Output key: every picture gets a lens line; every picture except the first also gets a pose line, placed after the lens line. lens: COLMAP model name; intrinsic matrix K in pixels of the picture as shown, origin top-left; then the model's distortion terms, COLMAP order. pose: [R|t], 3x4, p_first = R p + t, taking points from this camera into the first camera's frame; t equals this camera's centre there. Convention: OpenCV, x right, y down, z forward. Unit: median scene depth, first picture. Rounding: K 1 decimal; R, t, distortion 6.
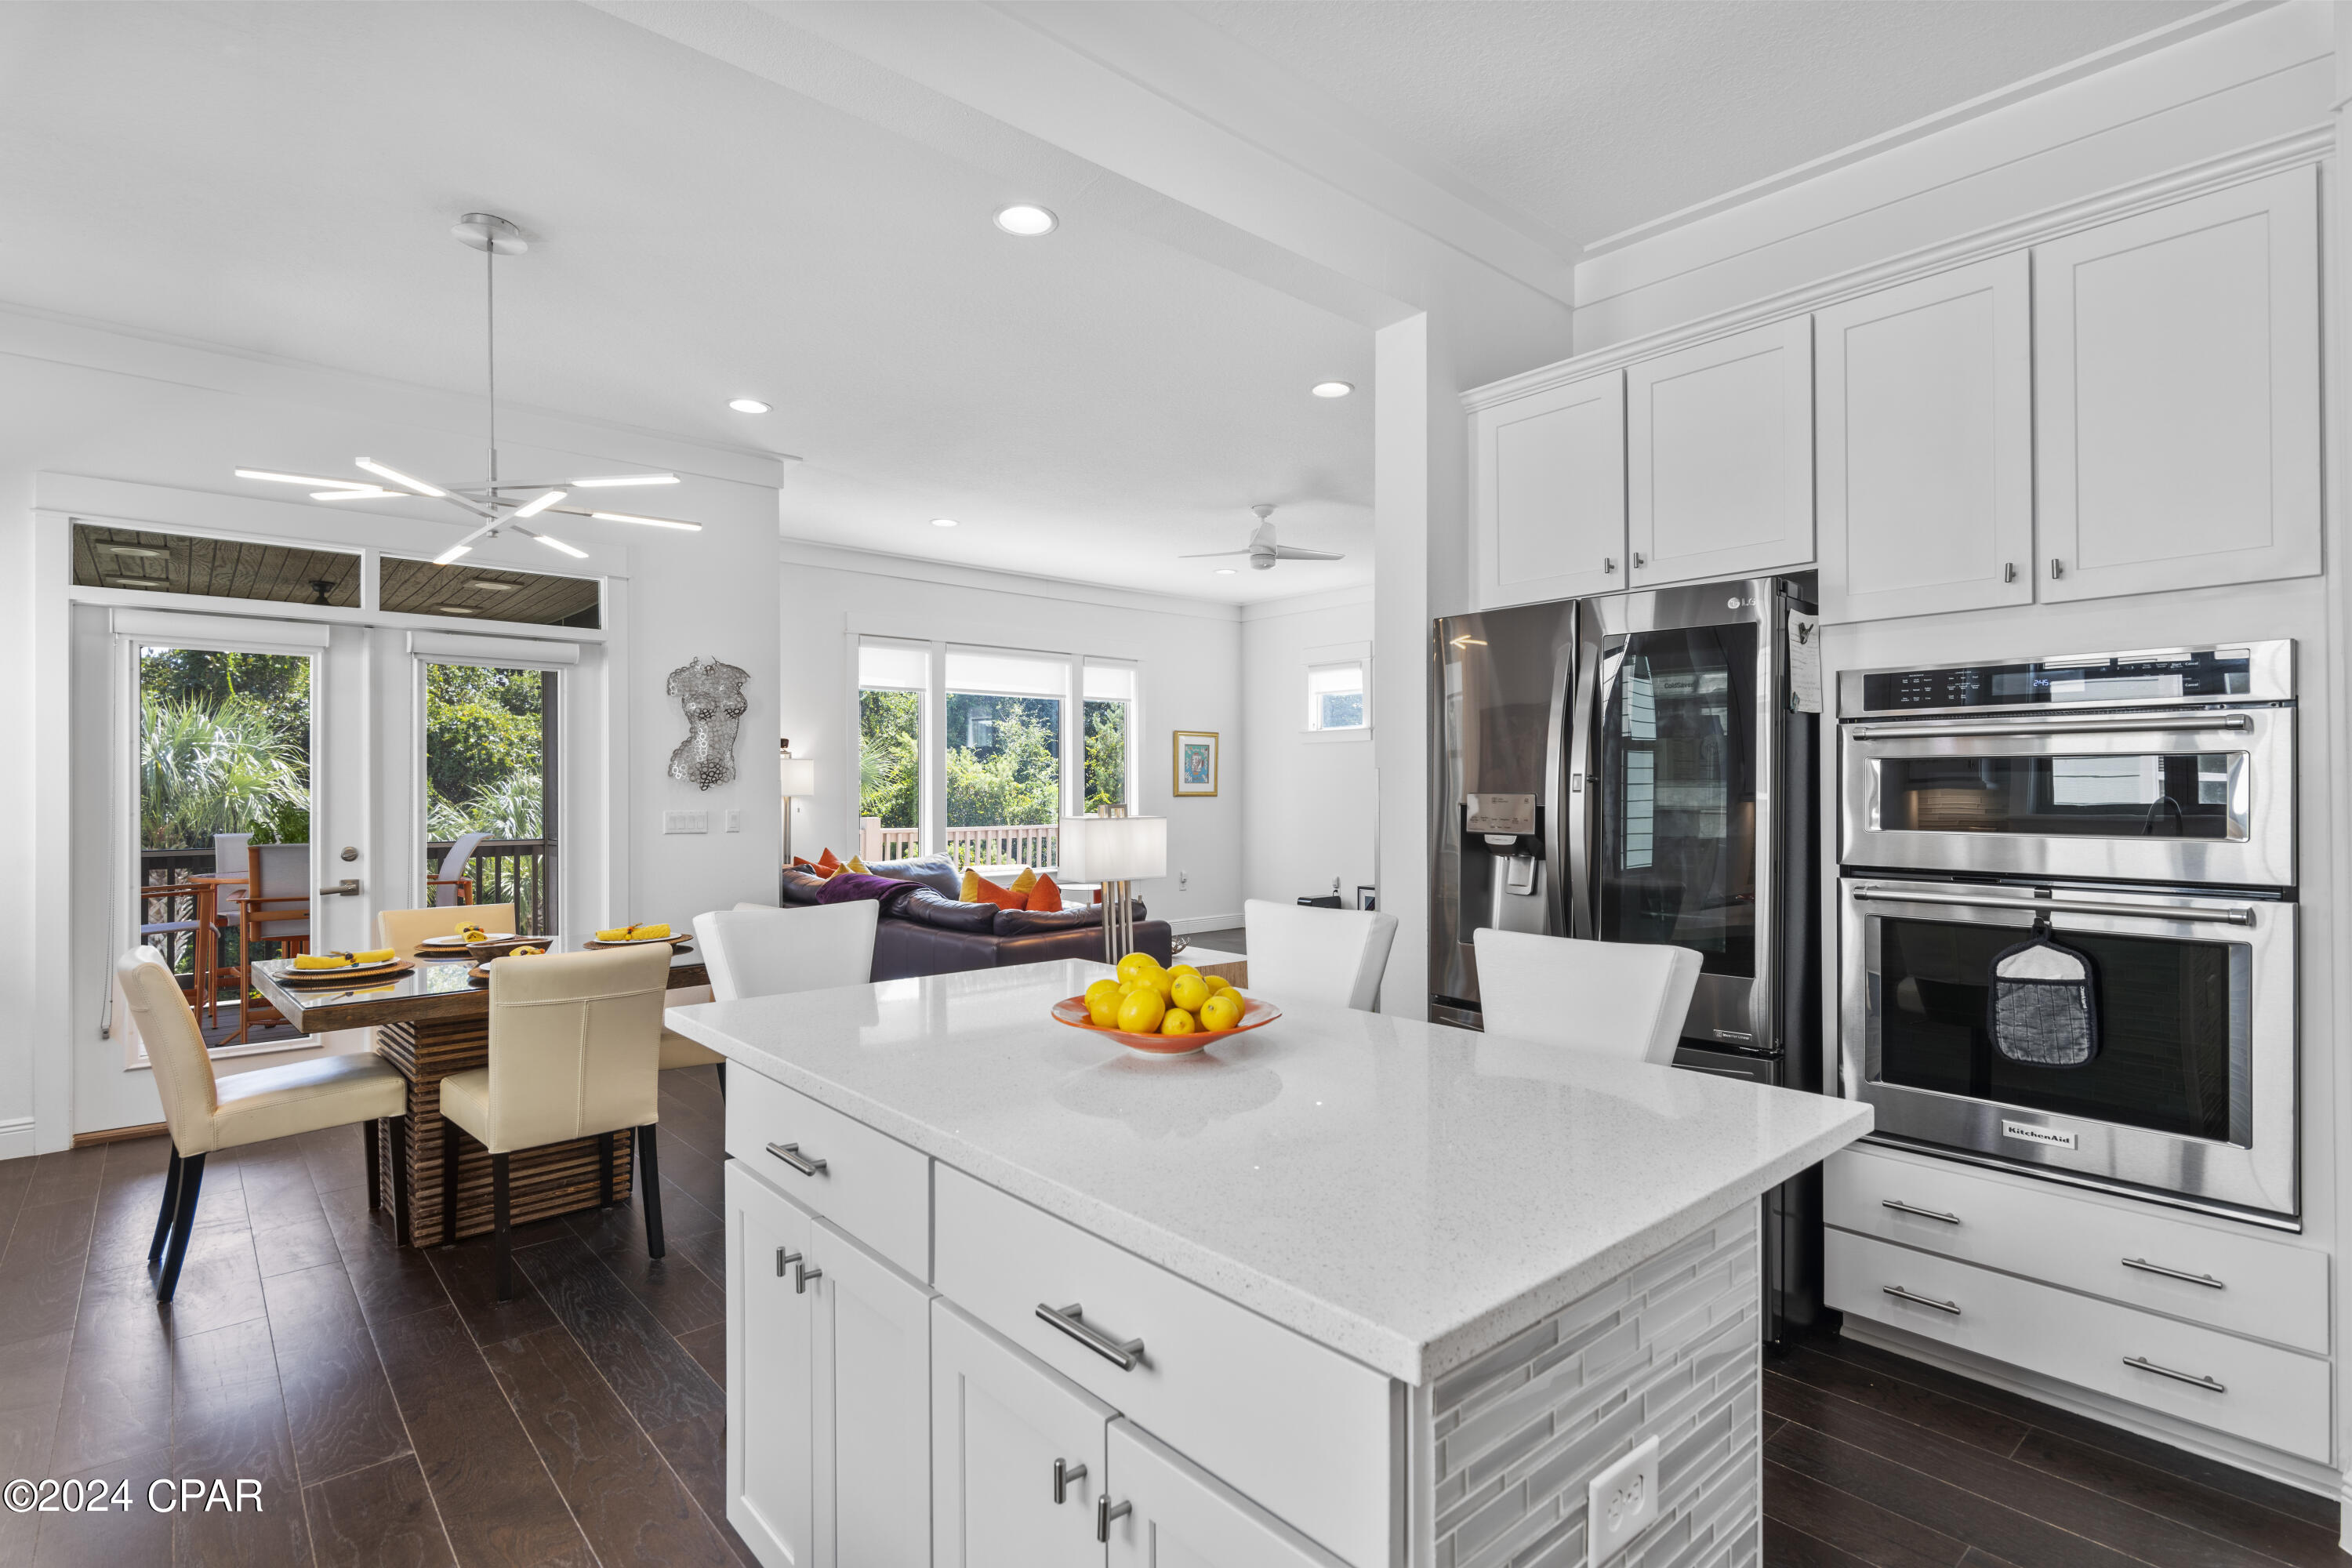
lens RADIAL K [[1154.1, 0, 1193.8], [0, 1154.1, 788.2], [0, 0, 1]] dist [0.000419, -0.000859]
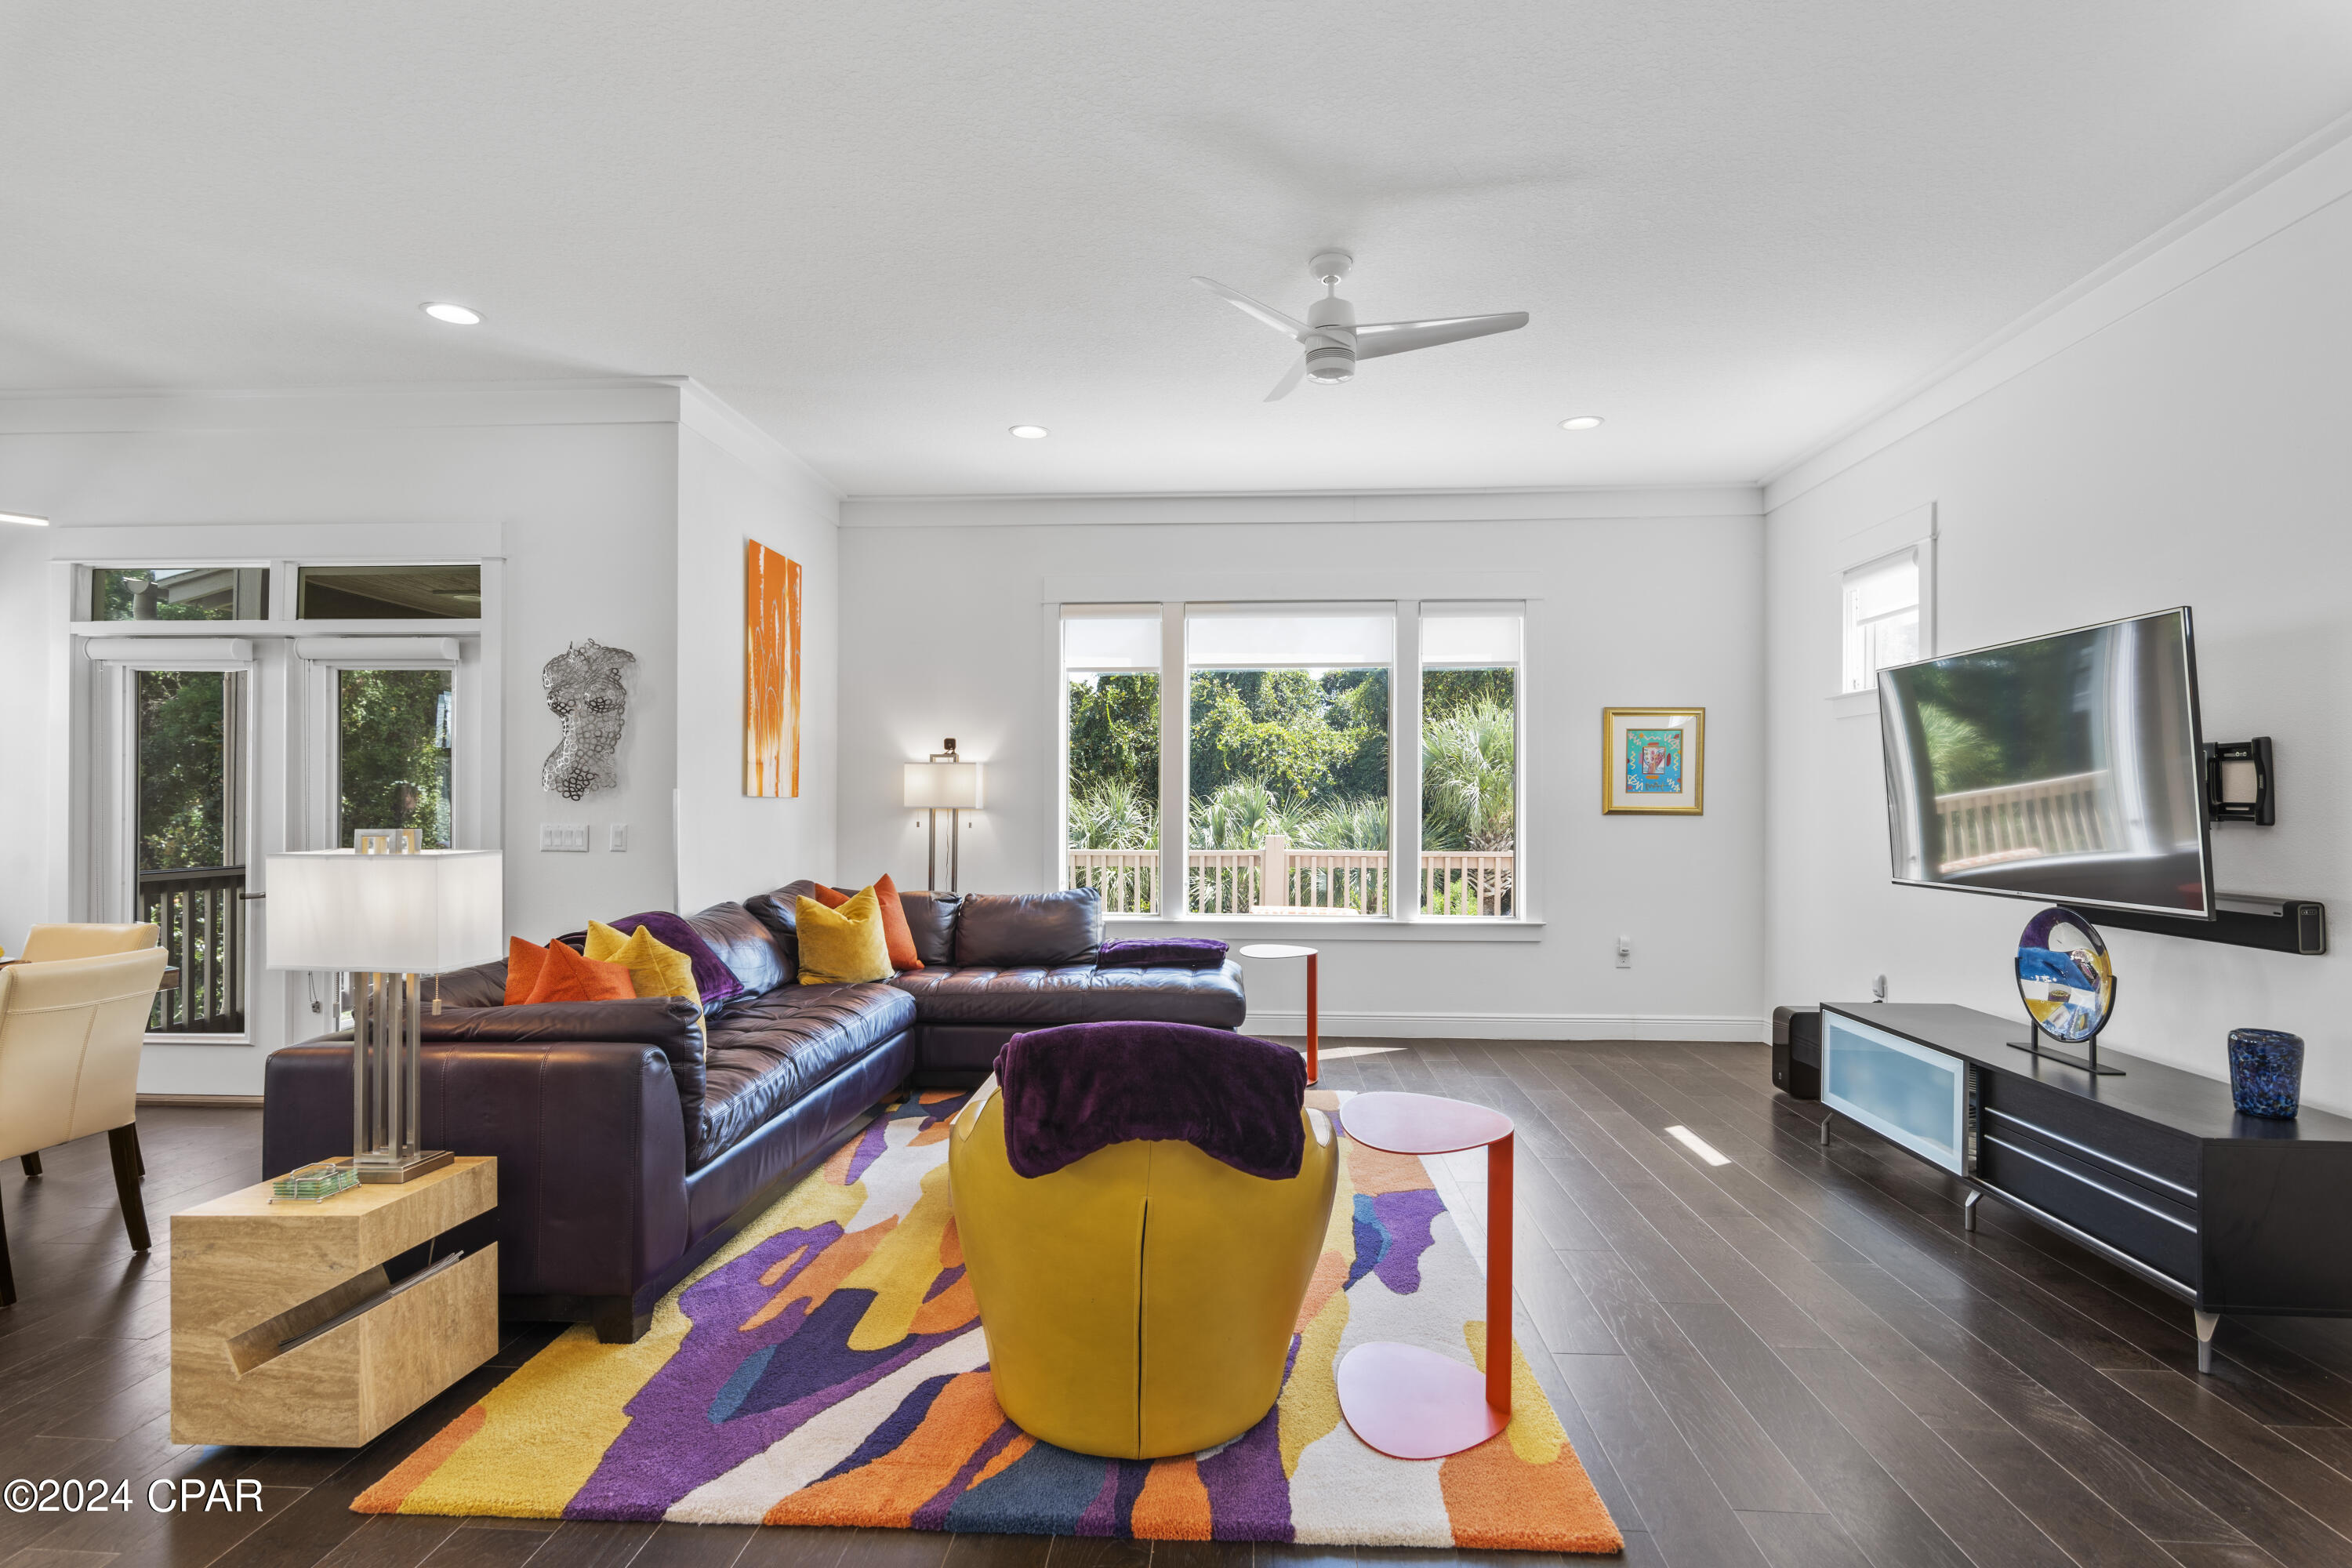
lens RADIAL K [[1154.1, 0, 1165.9], [0, 1154.1, 803.9], [0, 0, 1]] dist [0.000419, -0.000859]
pose [[0.698195, 0.006857, -0.715875, 0.379920], [-0.003711, 0.999975, 0.005960, -0.001896], [0.715898, -0.001505, 0.698203, 0.585553]]
